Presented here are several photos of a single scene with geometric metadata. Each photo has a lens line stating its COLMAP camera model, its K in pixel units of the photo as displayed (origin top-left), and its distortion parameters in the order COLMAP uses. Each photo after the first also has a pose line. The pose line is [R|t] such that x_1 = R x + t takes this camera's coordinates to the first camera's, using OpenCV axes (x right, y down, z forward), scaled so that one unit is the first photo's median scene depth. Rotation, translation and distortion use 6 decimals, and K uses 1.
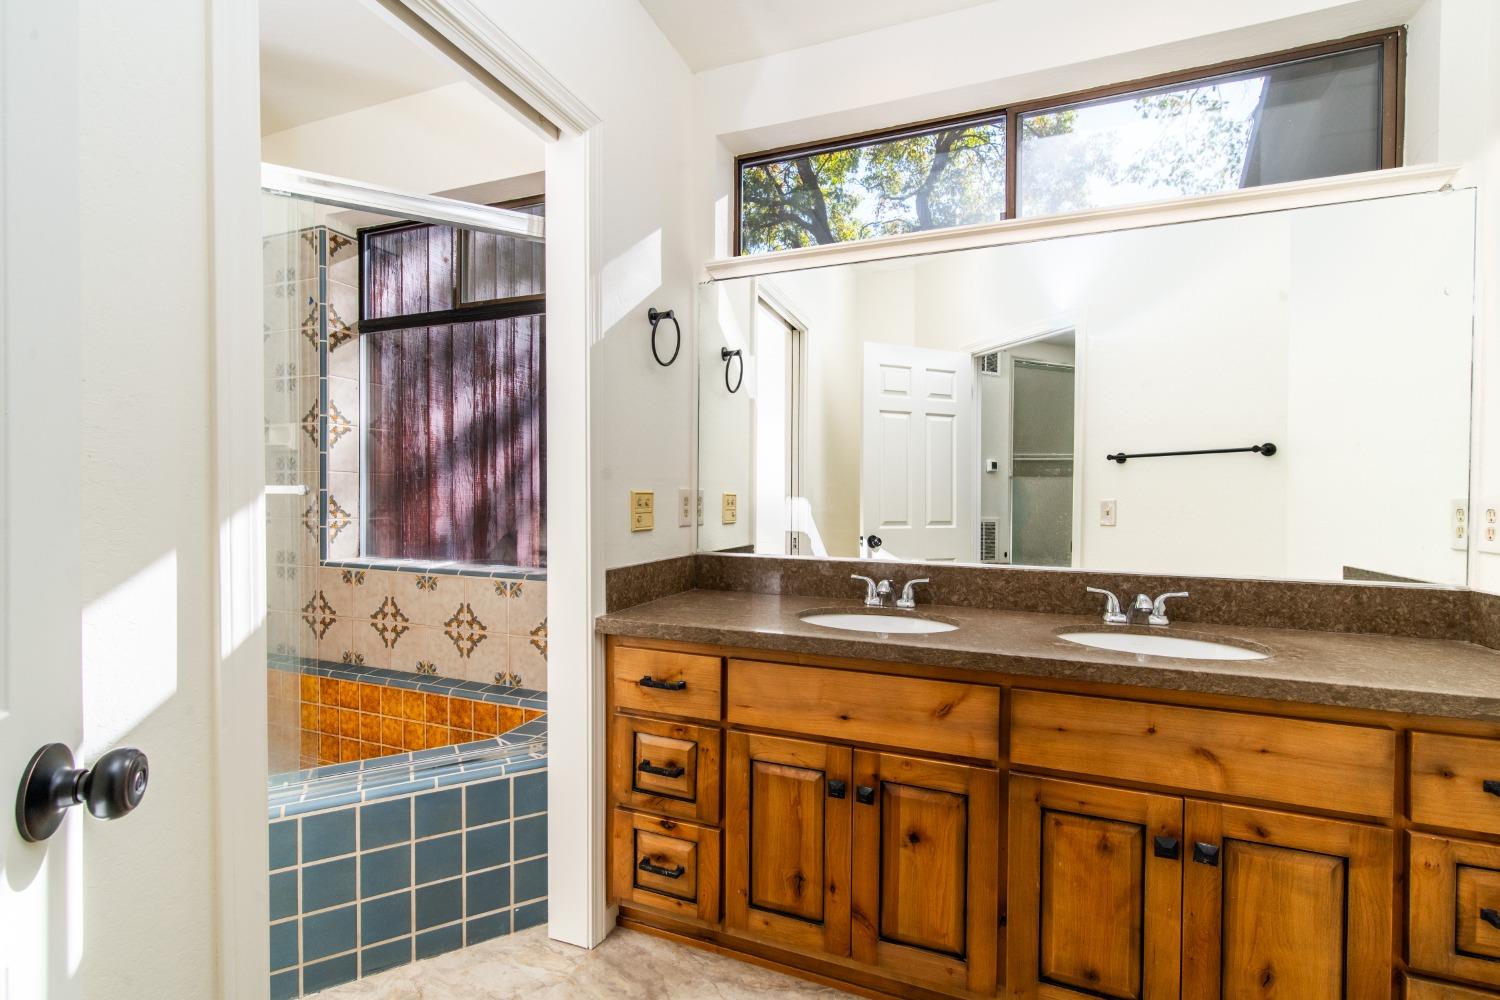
lens RADIAL K [[649.8, 0, 747.3], [0, 649.8, 502.8], [0, 0, 1]] dist [0.004214, 0.000505]
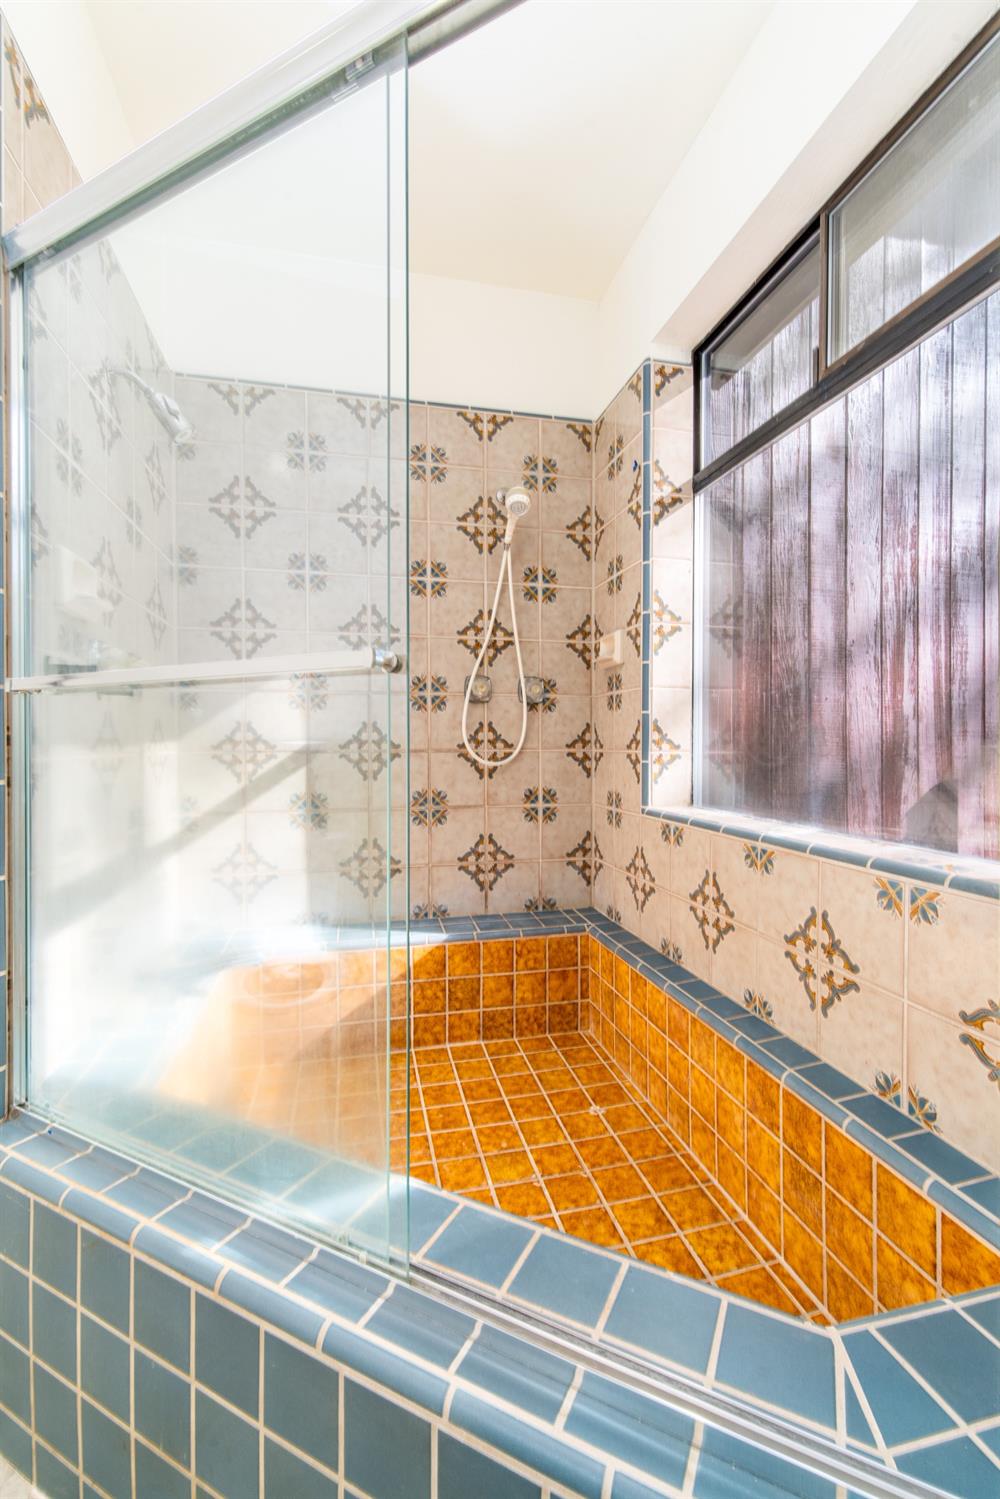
lens RADIAL K [[649.4, 0, 495.5], [0, 649.4, 748.7], [0, 0, 1]] dist [0.004214, 0.000505]
pose [[0.562542, 0.000646, -0.826768, -0.132841], [-0.005789, 0.999978, -0.003158, 0.025322], [0.826748, 0.006563, 0.562534, 0.440526]]
